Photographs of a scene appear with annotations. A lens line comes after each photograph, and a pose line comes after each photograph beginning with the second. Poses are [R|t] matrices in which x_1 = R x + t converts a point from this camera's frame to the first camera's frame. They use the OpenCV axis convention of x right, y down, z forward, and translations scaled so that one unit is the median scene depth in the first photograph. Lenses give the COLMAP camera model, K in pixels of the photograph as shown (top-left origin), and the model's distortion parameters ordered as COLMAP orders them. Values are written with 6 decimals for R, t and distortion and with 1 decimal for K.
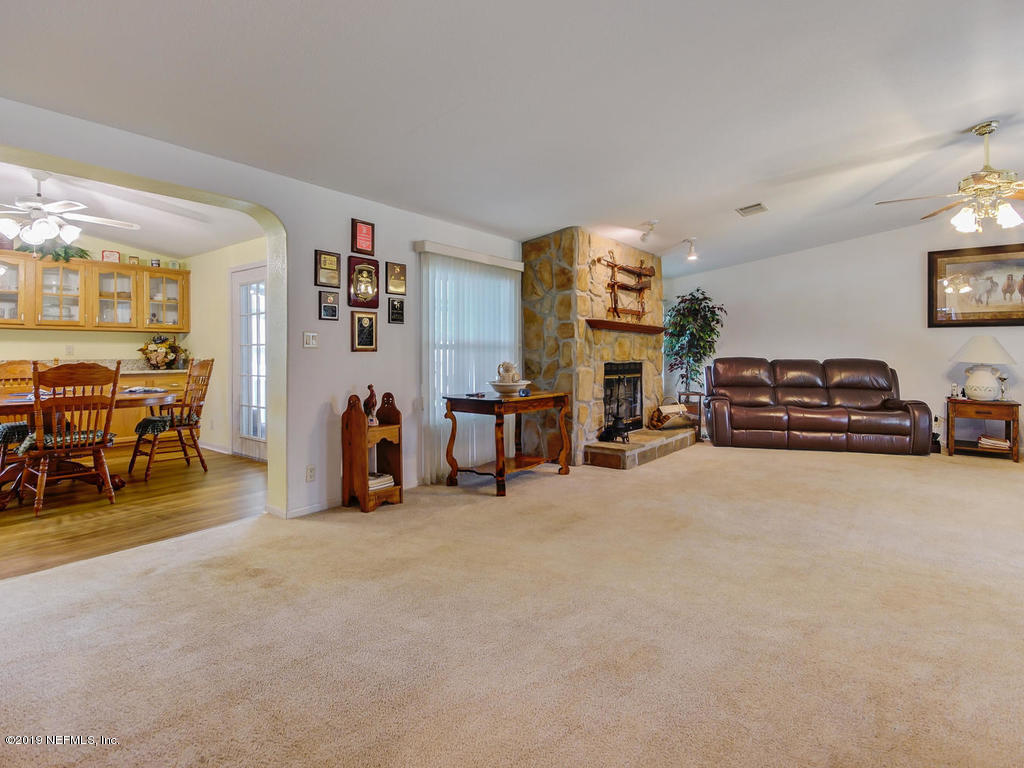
lens RADIAL K [[524.0, 0, 512.9], [0, 524.0, 357.6], [0, 0, 1]] dist [0.006774, 0.000715]
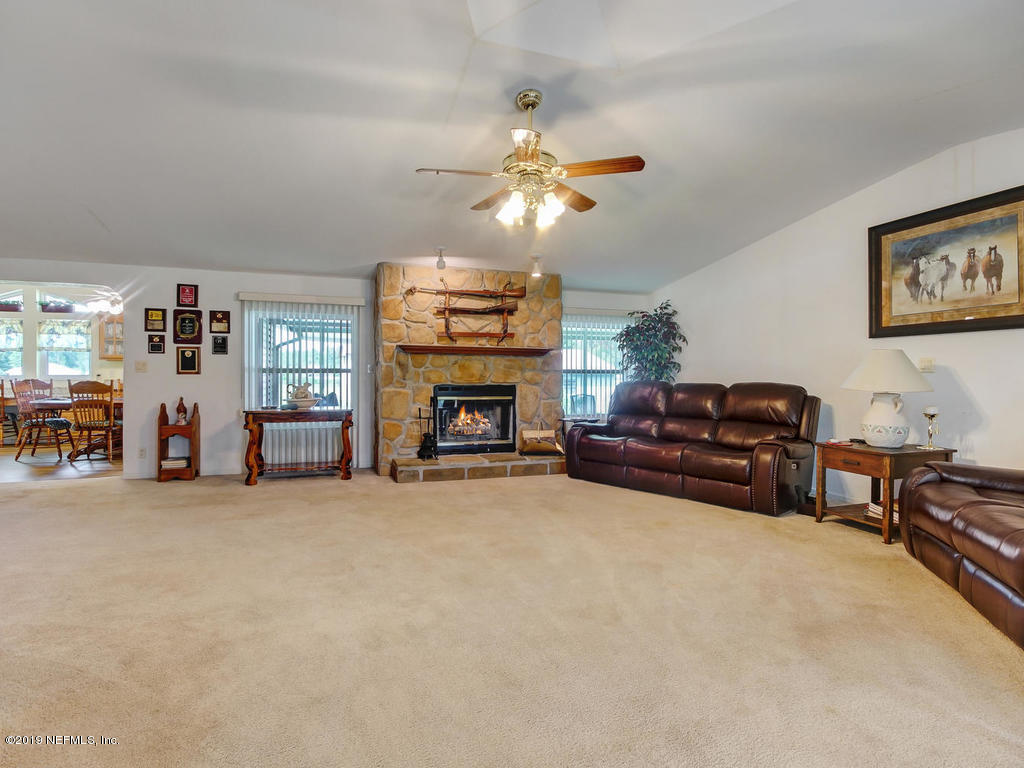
lens RADIAL K [[520.3, 0, 512.0], [0, 520.3, 384.0], [0, 0, 1]] dist [0.001605, 0.000039]
pose [[0.835908, 0.007526, -0.548818, 0.926320], [-0.005818, 0.999971, 0.004851, 0.002652], [0.548838, -0.000862, 0.835928, 0.210849]]
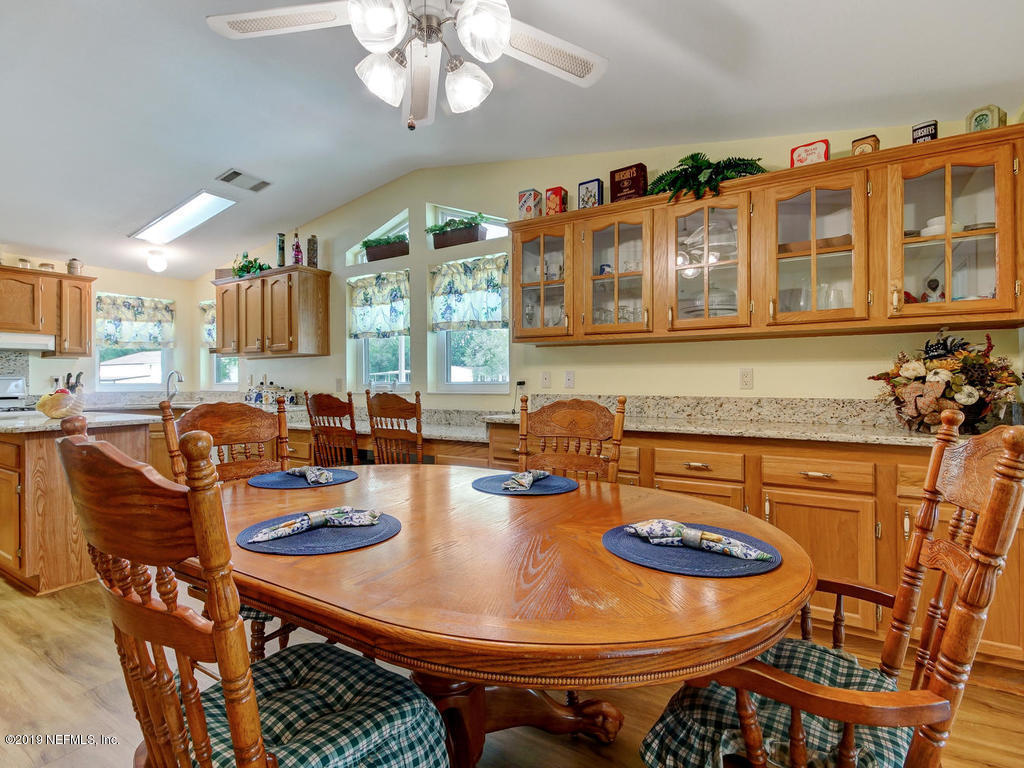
lens RADIAL K [[511.1, 0, 508.1], [0, 511.1, 379.9], [0, 0, 1]] dist [-0.000790, 0.000090]
pose [[0.098922, -0.007626, -0.995066, -0.416086], [-0.008334, 0.999929, -0.008492, -0.007913], [0.995060, 0.009133, 0.098852, 0.788440]]
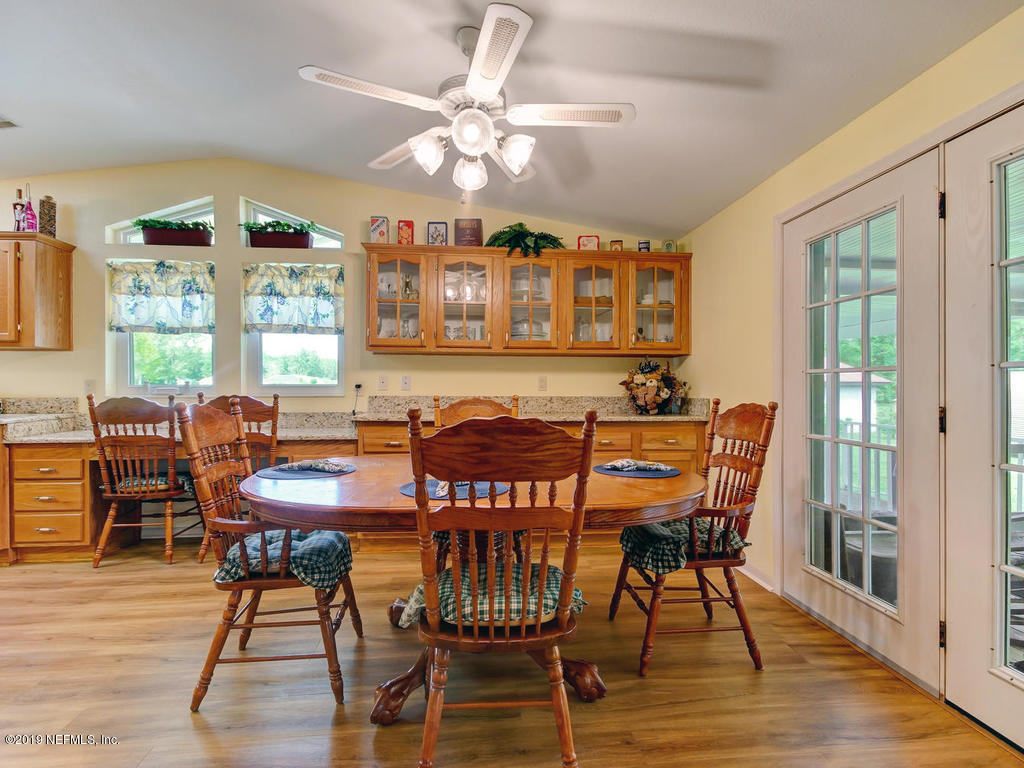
lens RADIAL K [[520.3, 0, 512.0], [0, 520.3, 384.0], [0, 0, 1]] dist [0.001605, 0.000039]
pose [[0.689875, -0.002592, -0.723924, -0.384705], [-0.008362, 0.999898, -0.011548, -0.005653], [0.723880, 0.014020, 0.689784, 0.519889]]
